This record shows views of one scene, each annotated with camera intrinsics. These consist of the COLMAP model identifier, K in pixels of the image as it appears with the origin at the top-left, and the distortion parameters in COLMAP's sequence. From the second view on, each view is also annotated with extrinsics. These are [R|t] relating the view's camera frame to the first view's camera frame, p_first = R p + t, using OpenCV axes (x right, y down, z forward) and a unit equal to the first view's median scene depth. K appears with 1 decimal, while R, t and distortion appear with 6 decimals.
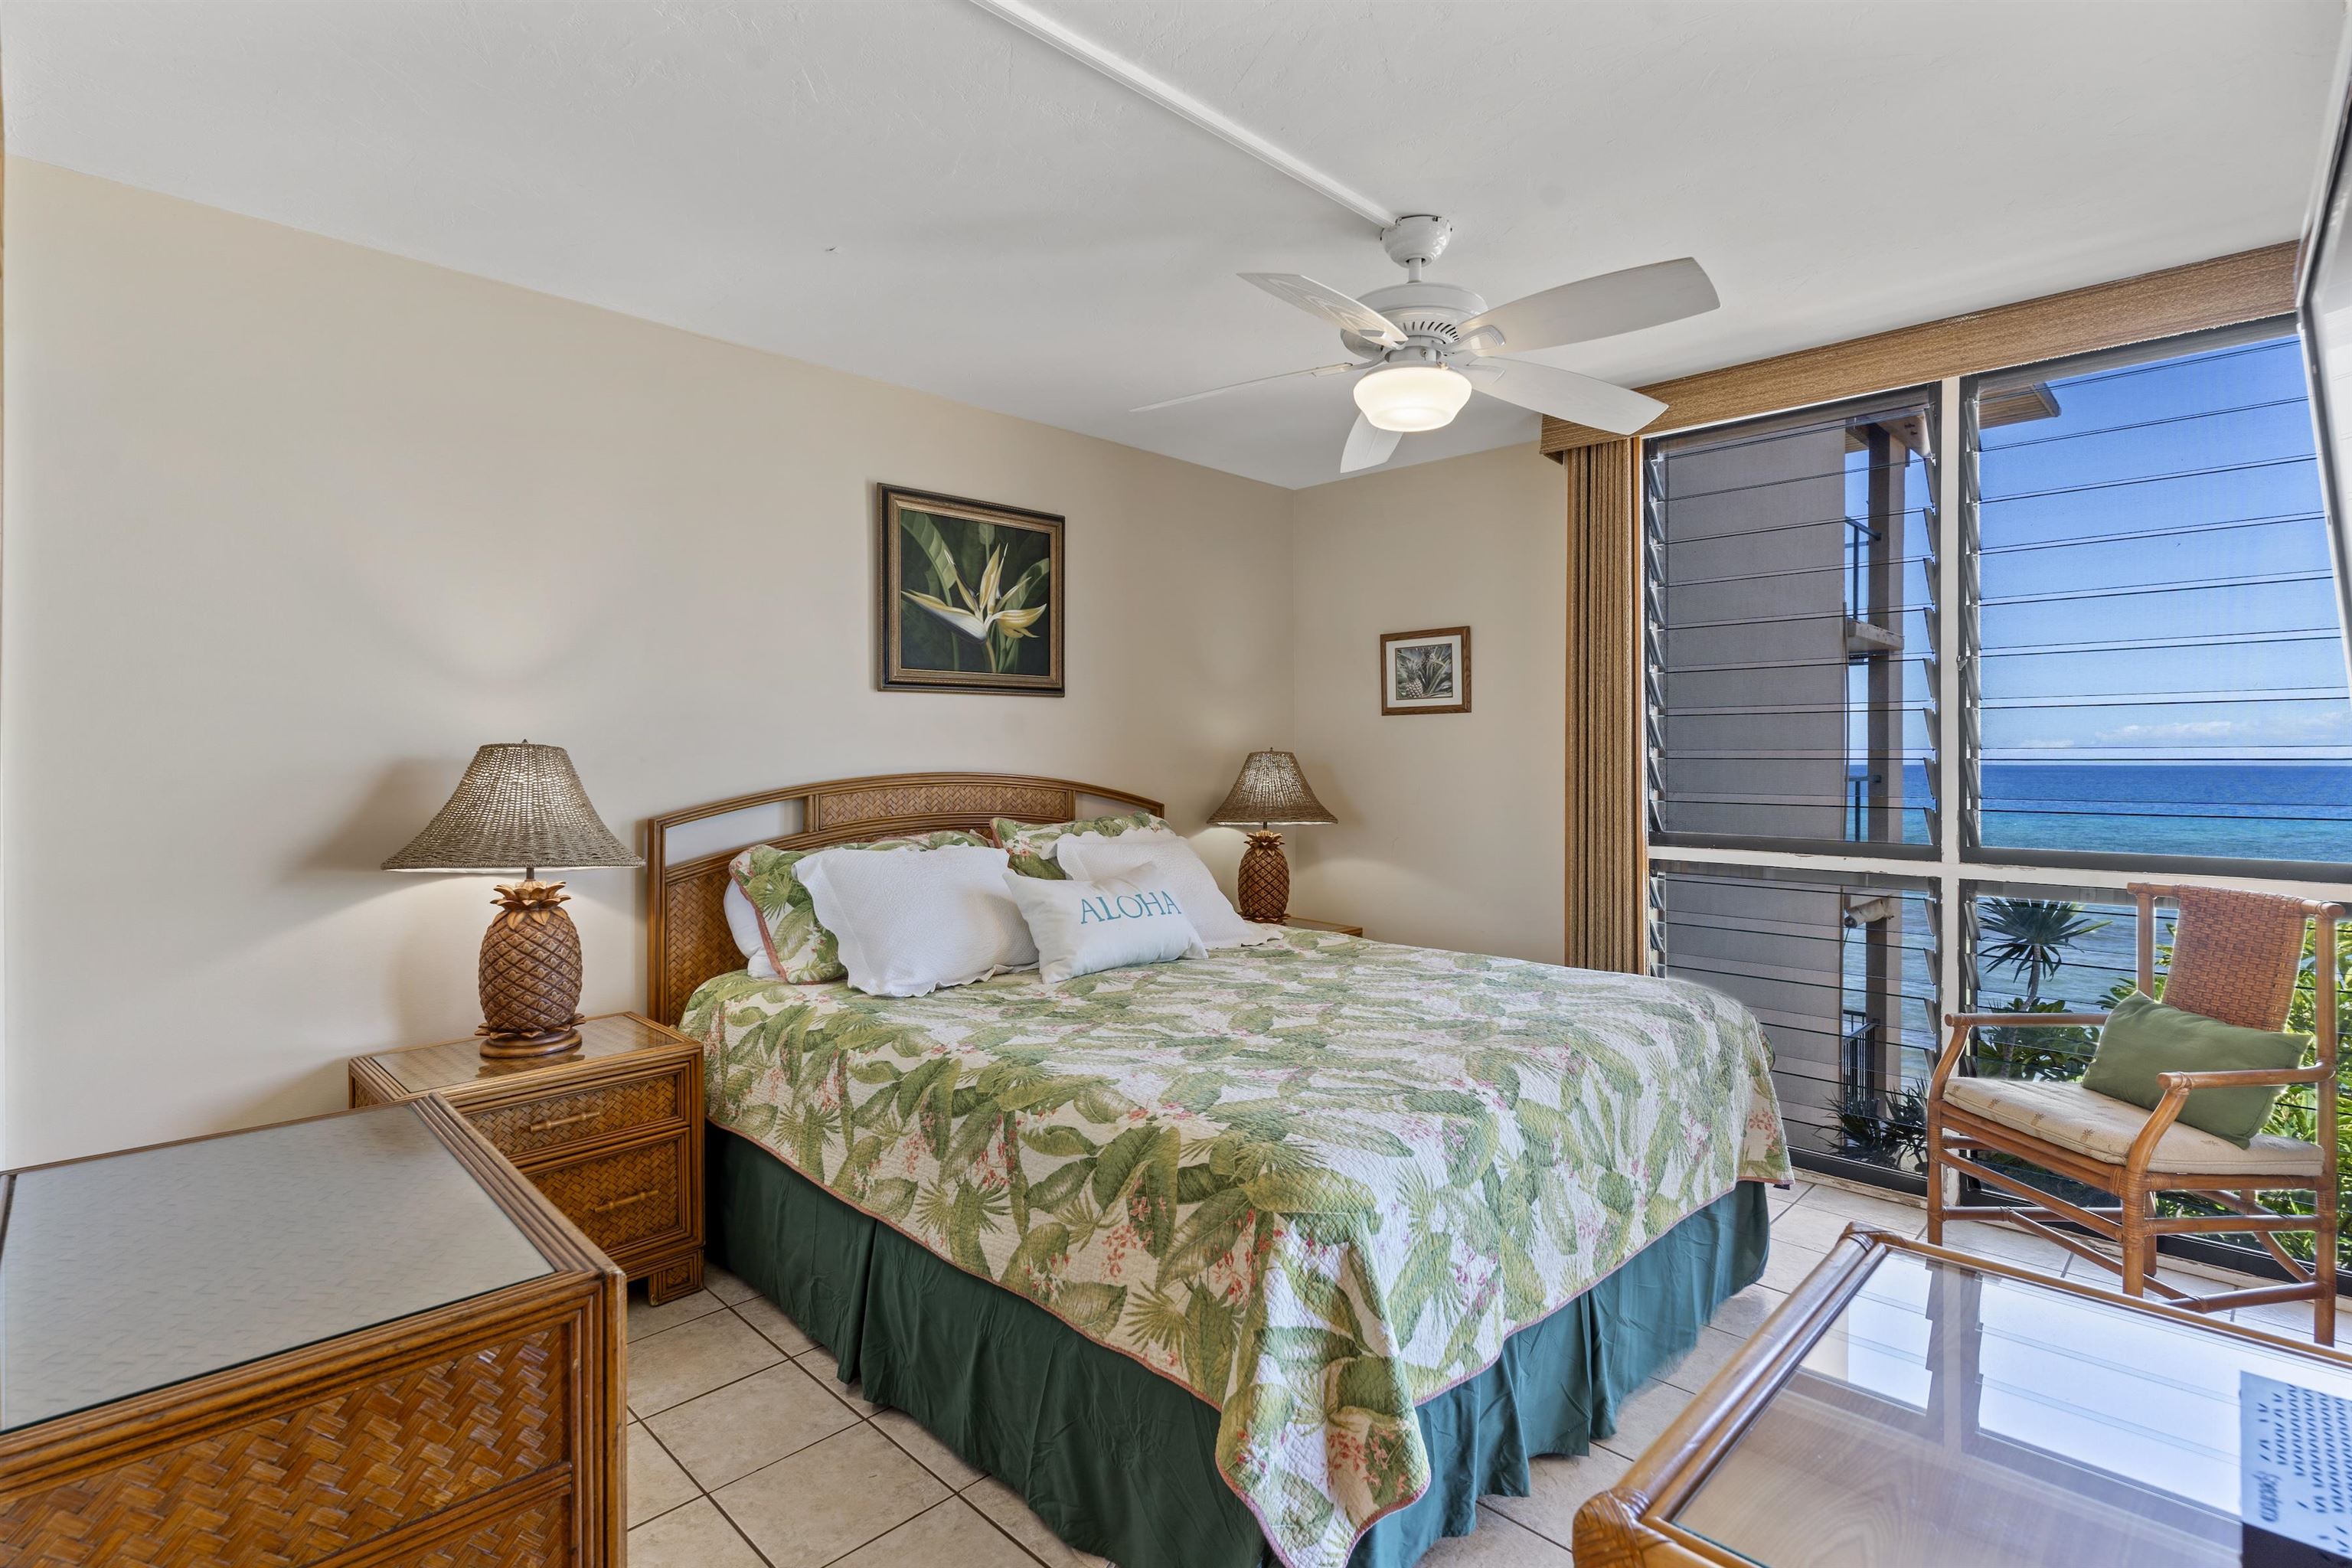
lens RADIAL K [[1140.5, 0, 1161.8], [0, 1140.5, 754.4], [0, 0, 1]] dist [0.001674, -0.001305]
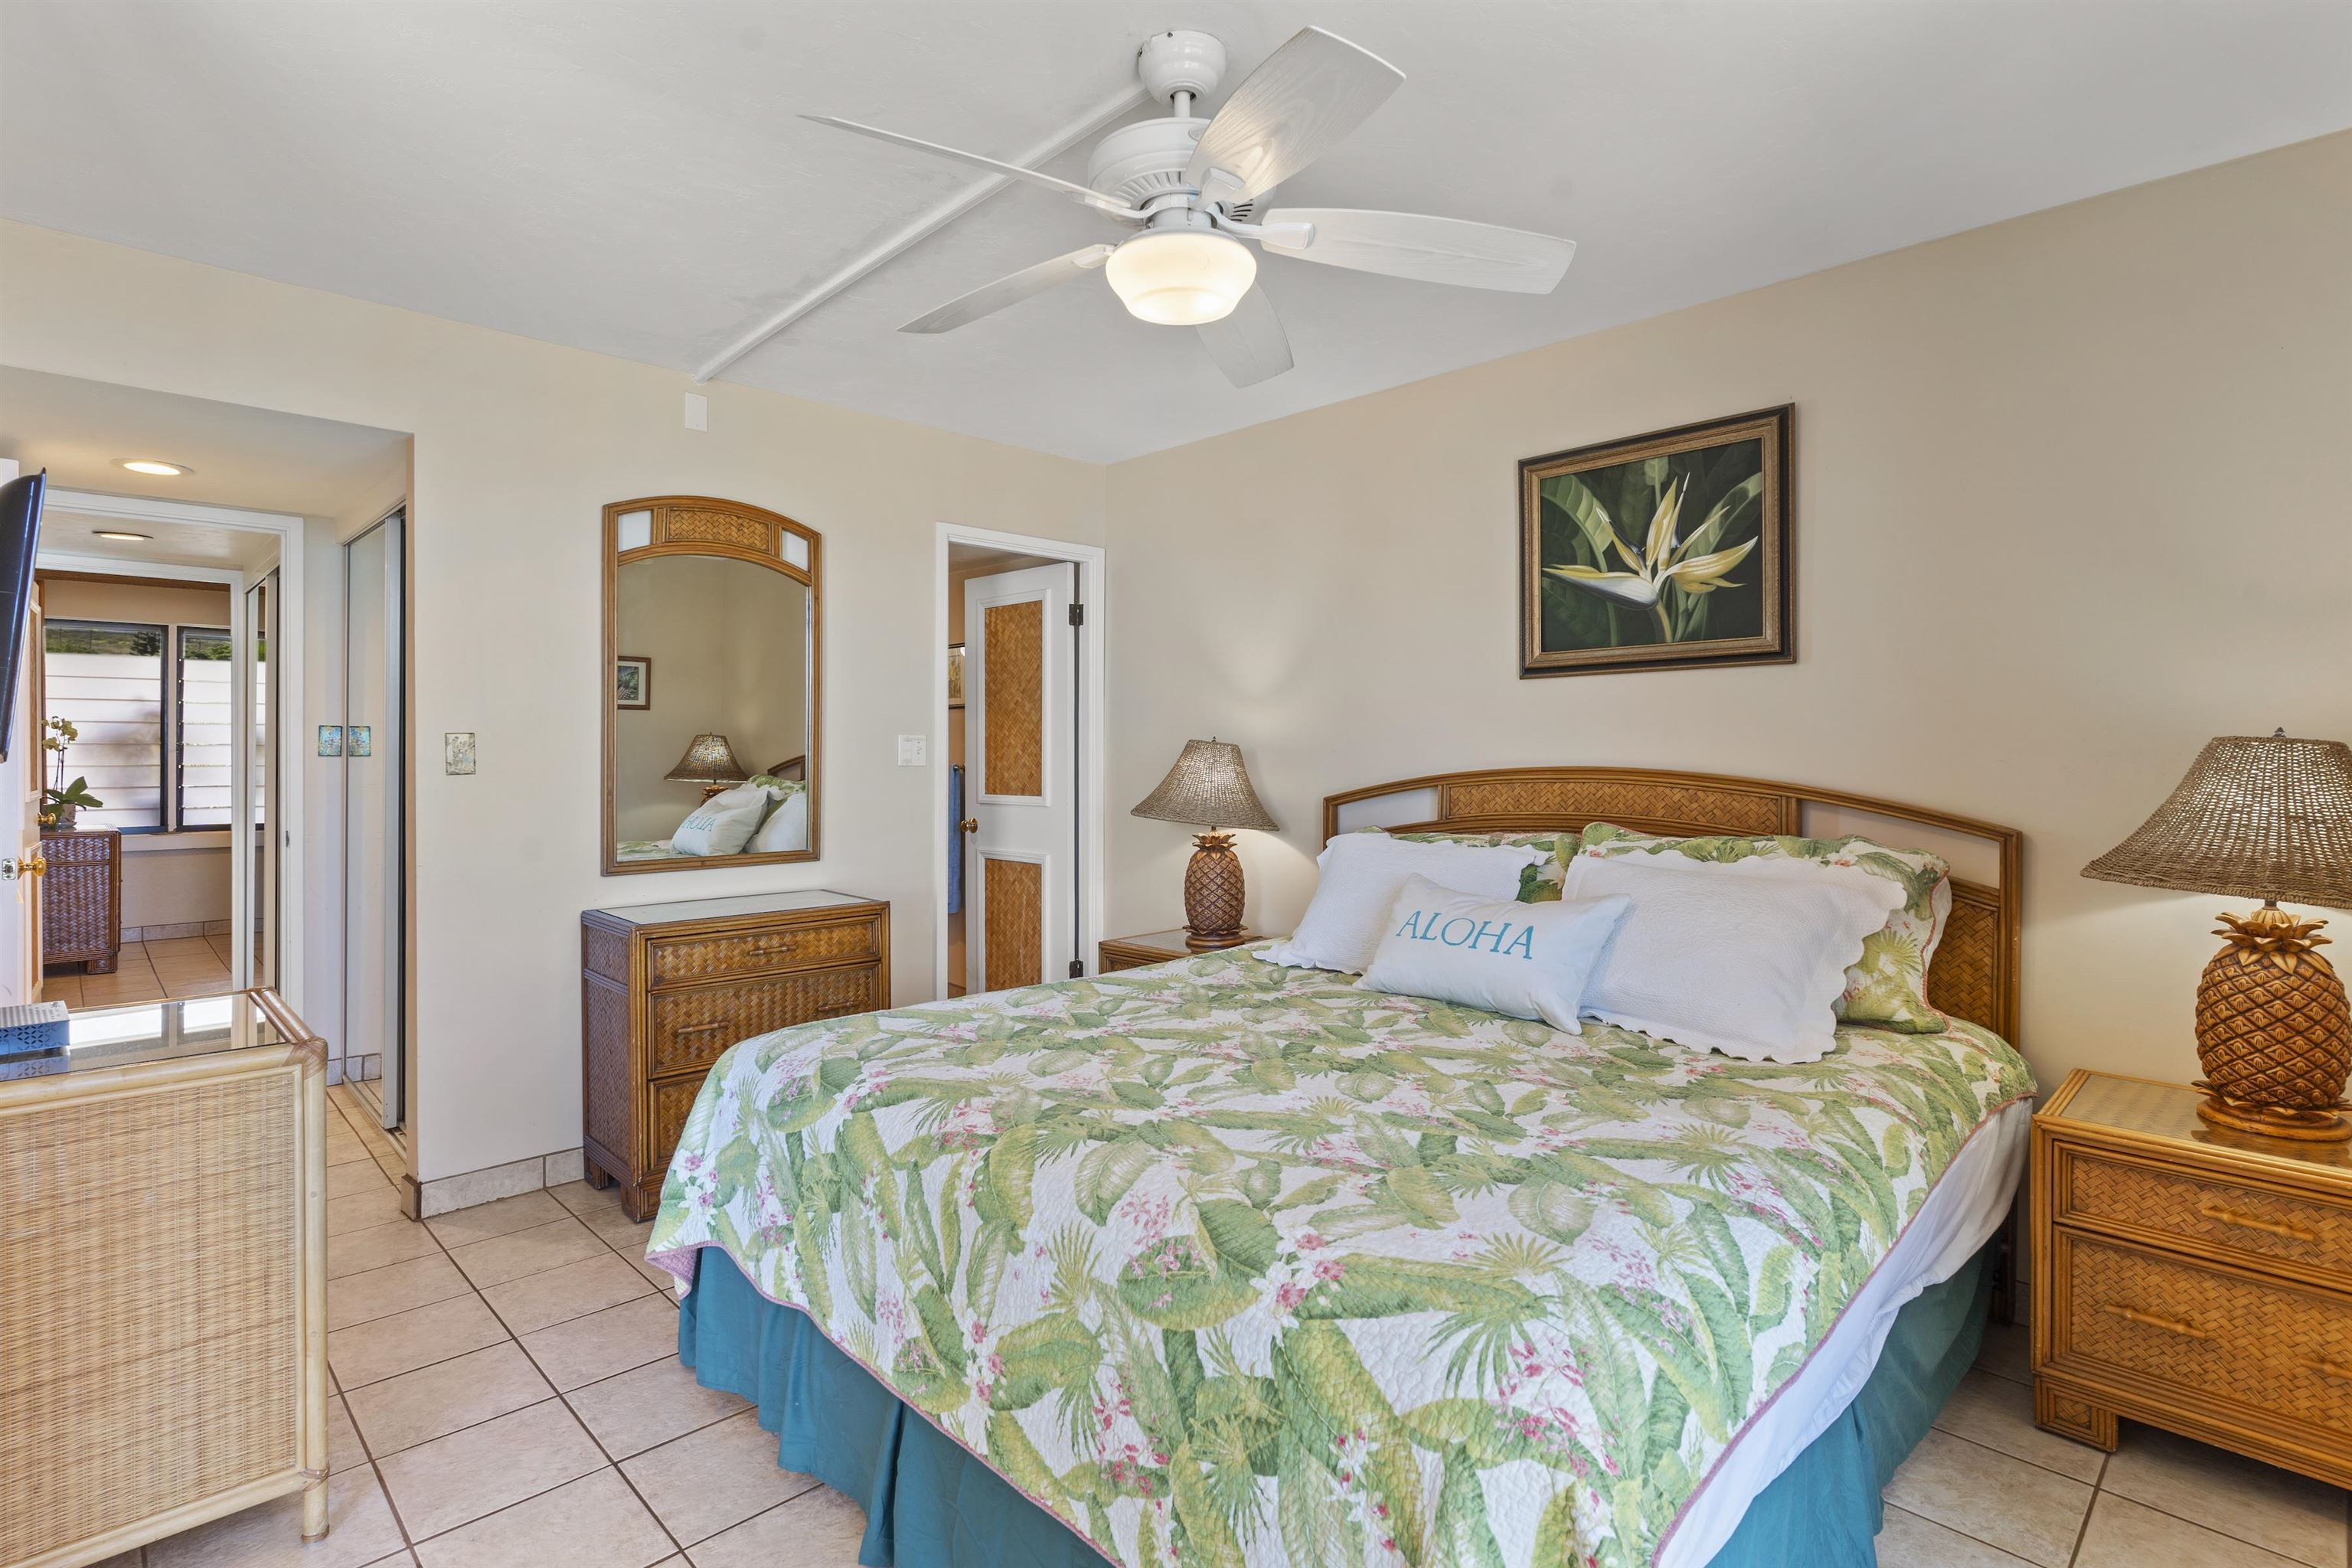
lens RADIAL K [[1140.5, 0, 1158.7], [0, 1140.5, 756.5], [0, 0, 1]] dist [0.001674, -0.001305]
pose [[-0.038257, 0.003301, -0.999262, 0.667163], [-0.002991, 0.999990, 0.003418, 0.005861], [0.999263, 0.003119, -0.038247, 0.686896]]
